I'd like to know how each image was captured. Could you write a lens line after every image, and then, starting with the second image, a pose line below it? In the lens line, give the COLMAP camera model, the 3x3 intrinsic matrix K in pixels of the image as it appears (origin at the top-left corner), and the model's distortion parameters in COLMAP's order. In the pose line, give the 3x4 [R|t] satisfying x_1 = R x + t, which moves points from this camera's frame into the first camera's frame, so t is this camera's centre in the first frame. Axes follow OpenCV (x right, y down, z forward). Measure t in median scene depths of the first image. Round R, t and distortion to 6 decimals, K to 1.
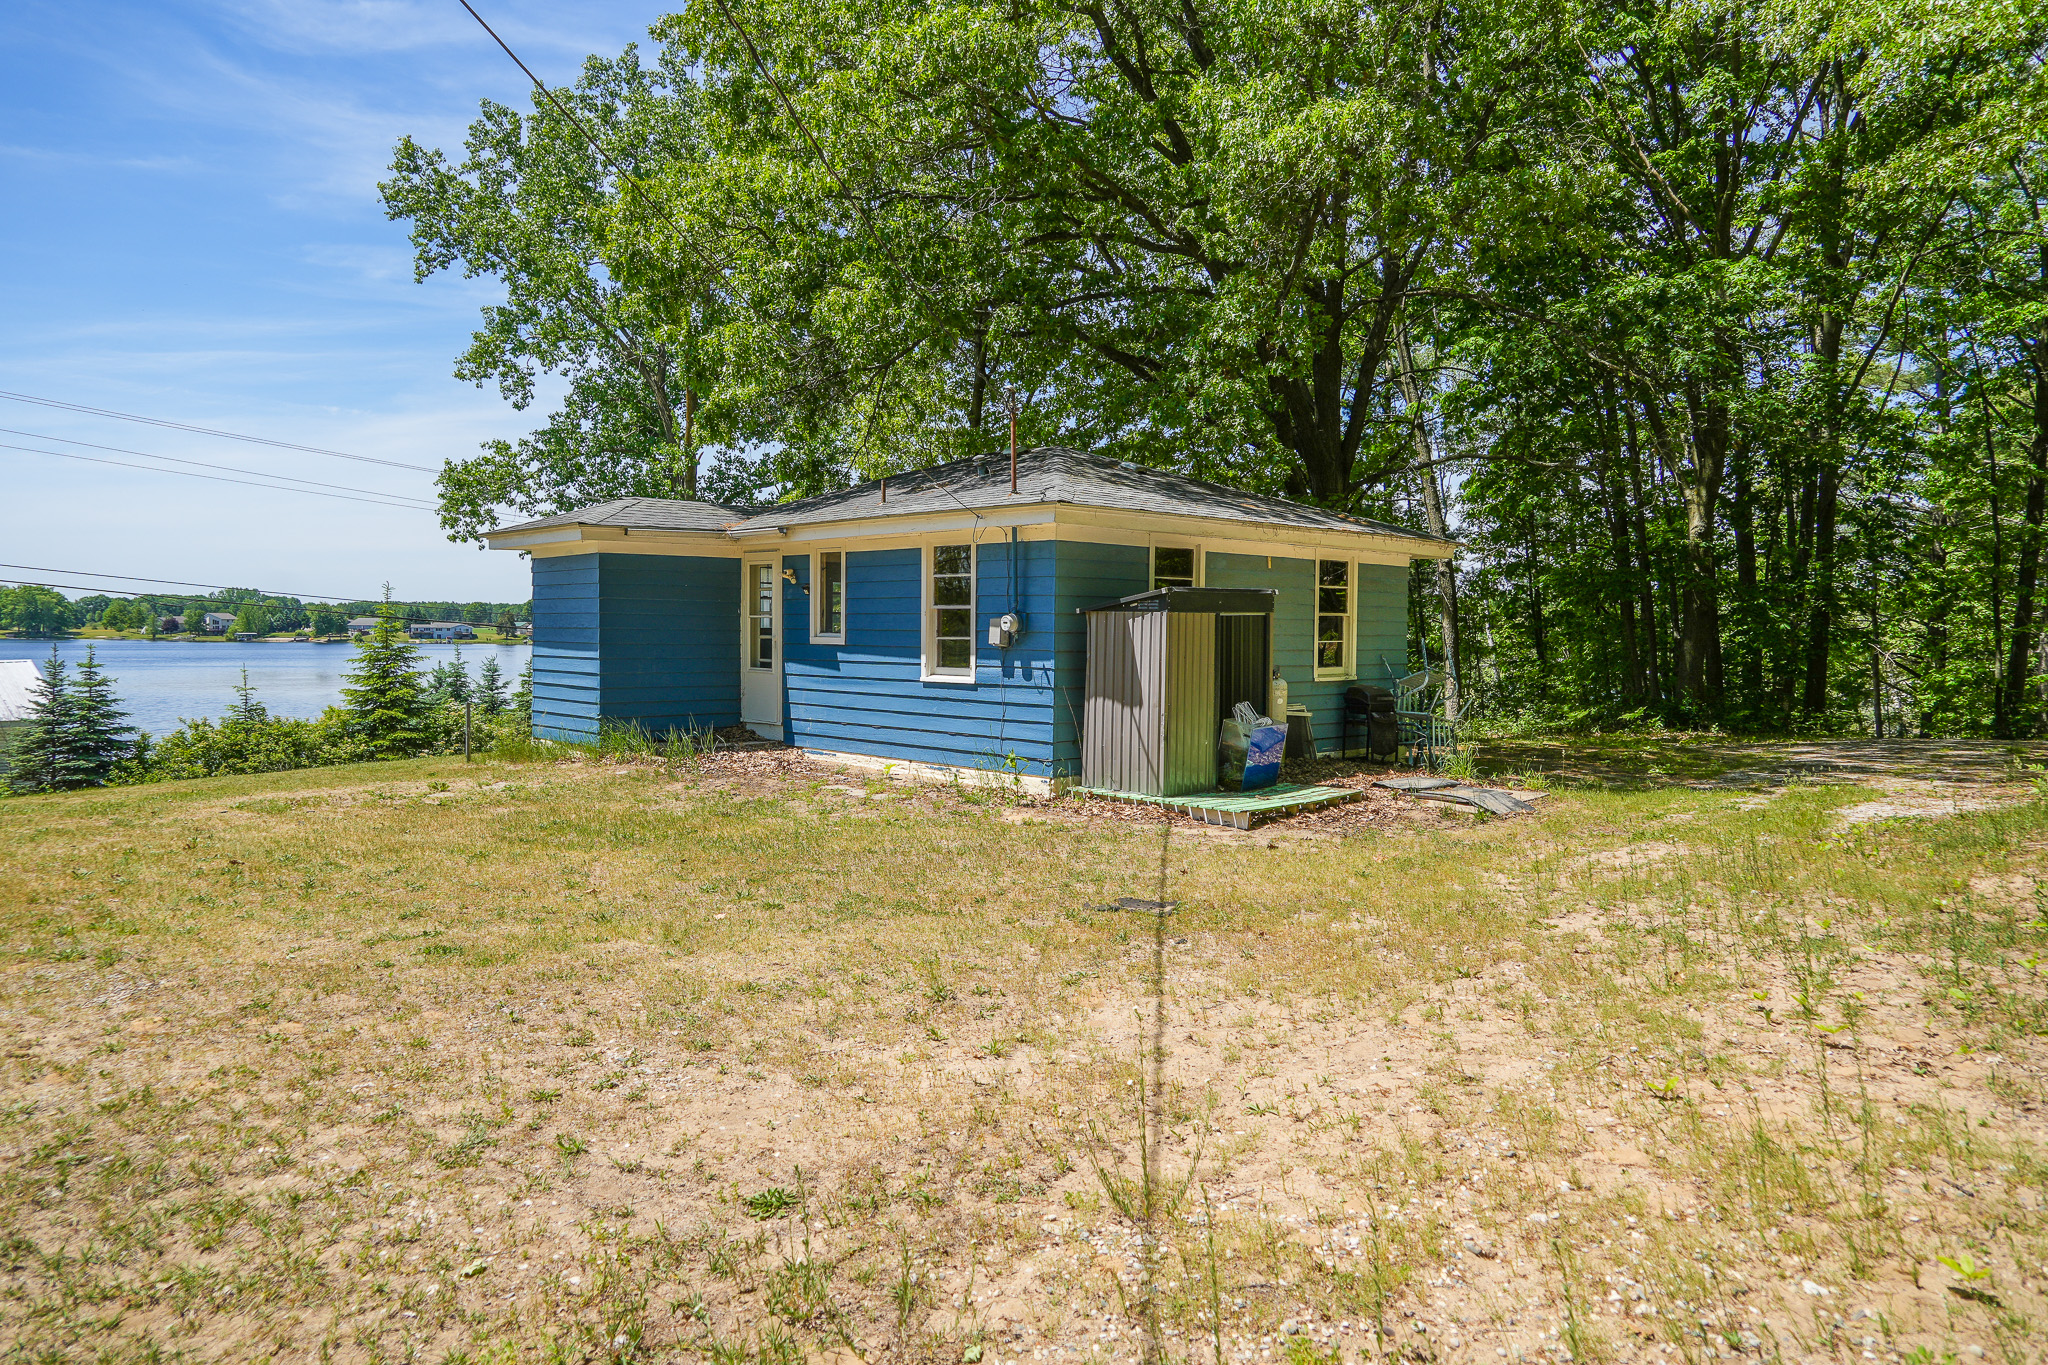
lens RADIAL K [[1359.7, 0, 1012.2], [0, 1359.7, 680.0], [0, 0, 1]] dist [-0.031031, 0.012318]
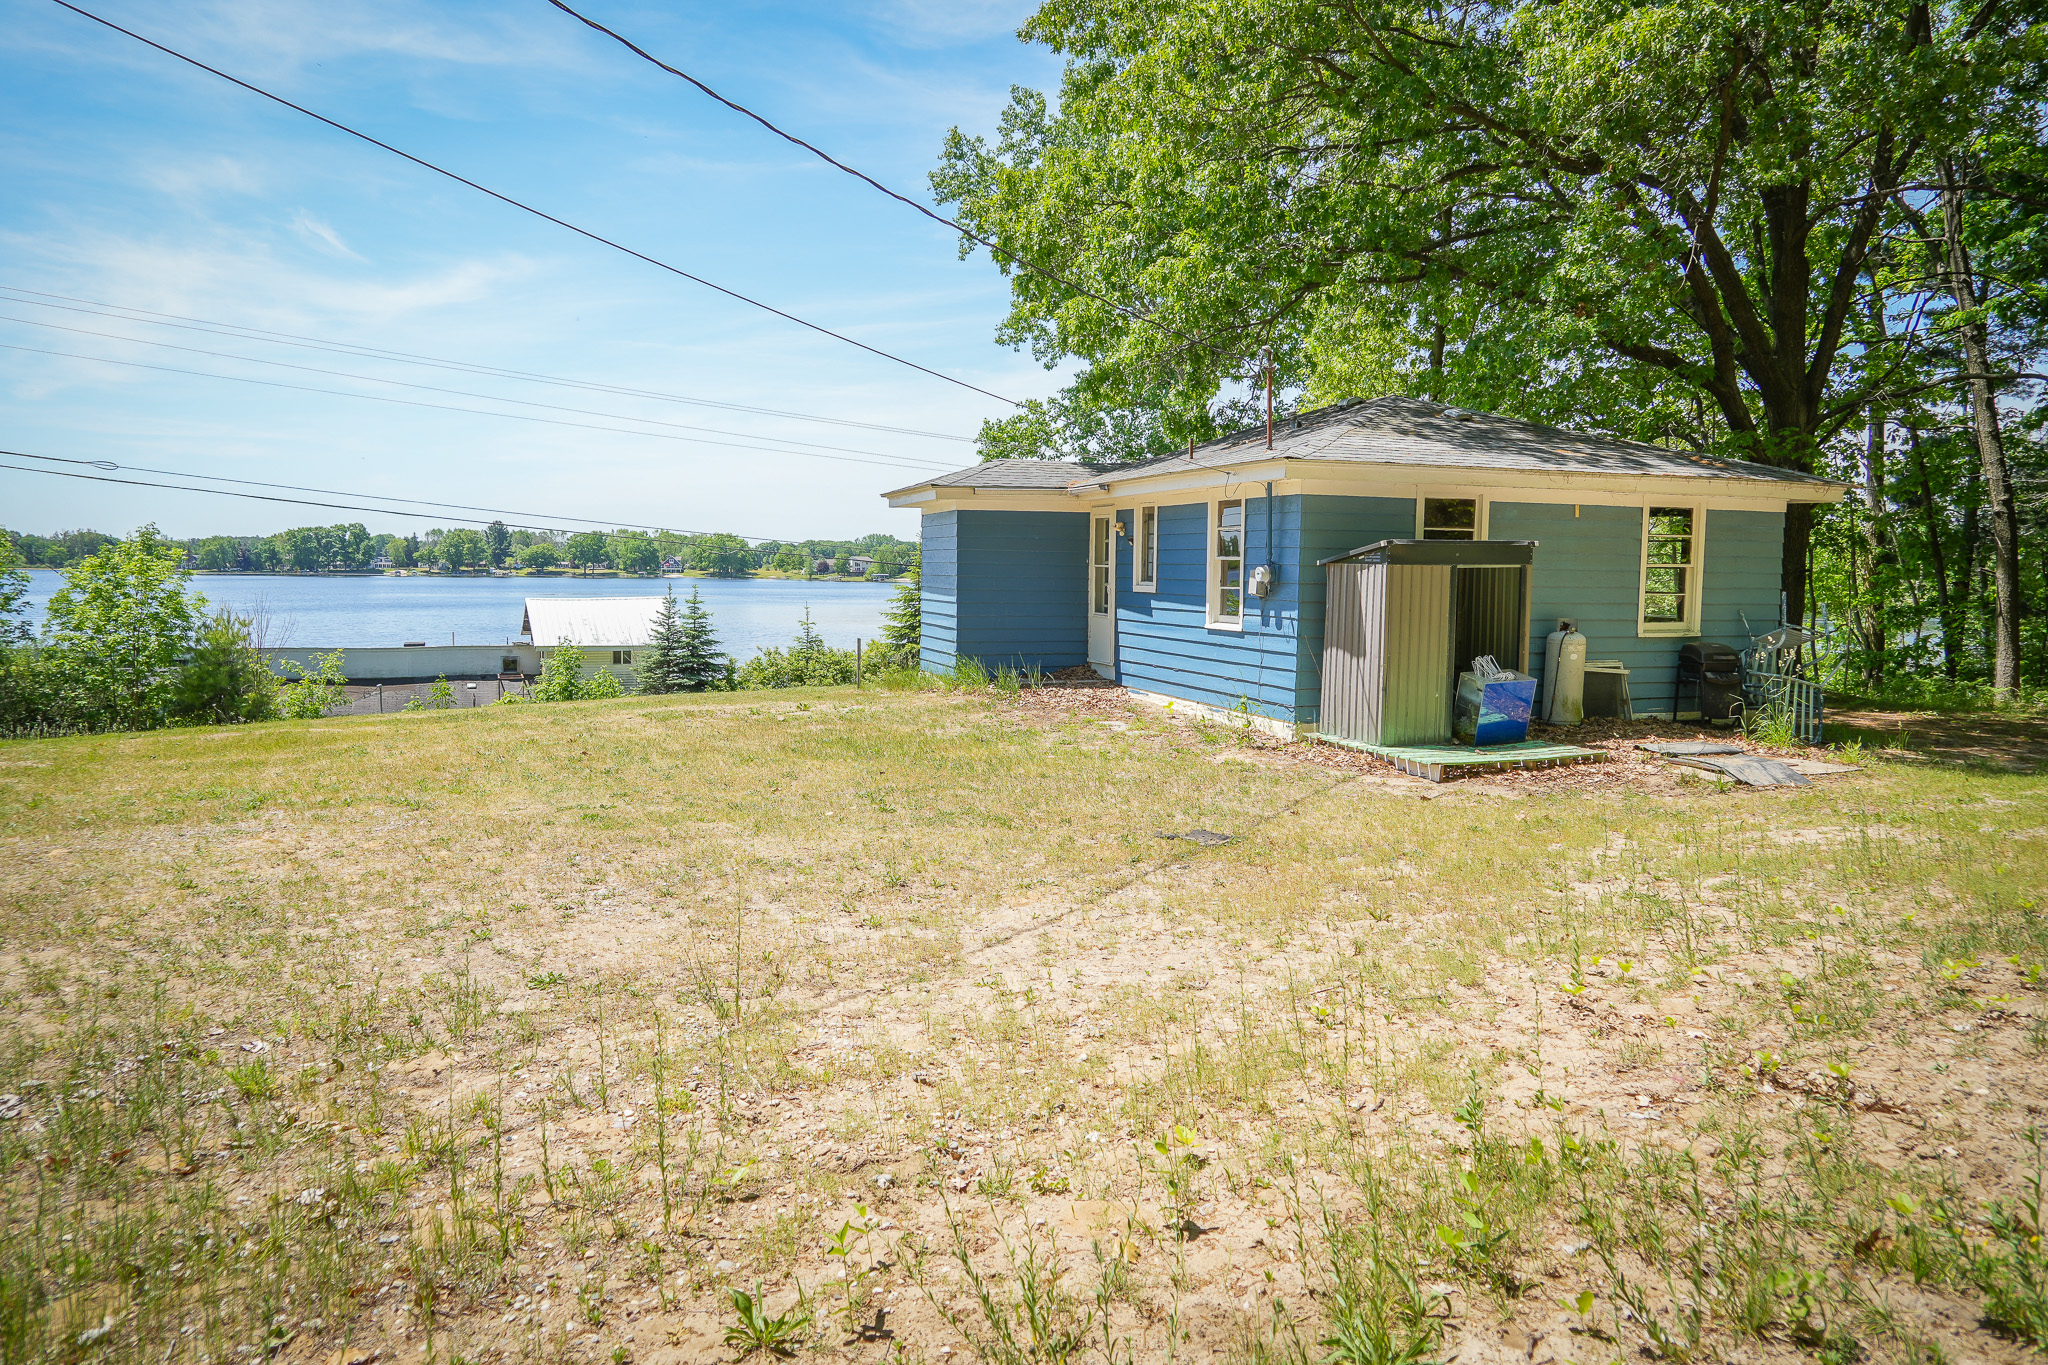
lens RADIAL K [[1359.7, 0, 1025.5], [0, 1359.7, 682.2], [0, 0, 1]] dist [-0.031031, 0.012318]
pose [[0.914482, 0.036476, -0.402979, 0.212985], [-0.019116, 0.998711, 0.047018, -0.003681], [0.404175, -0.035293, 0.914001, -0.028529]]
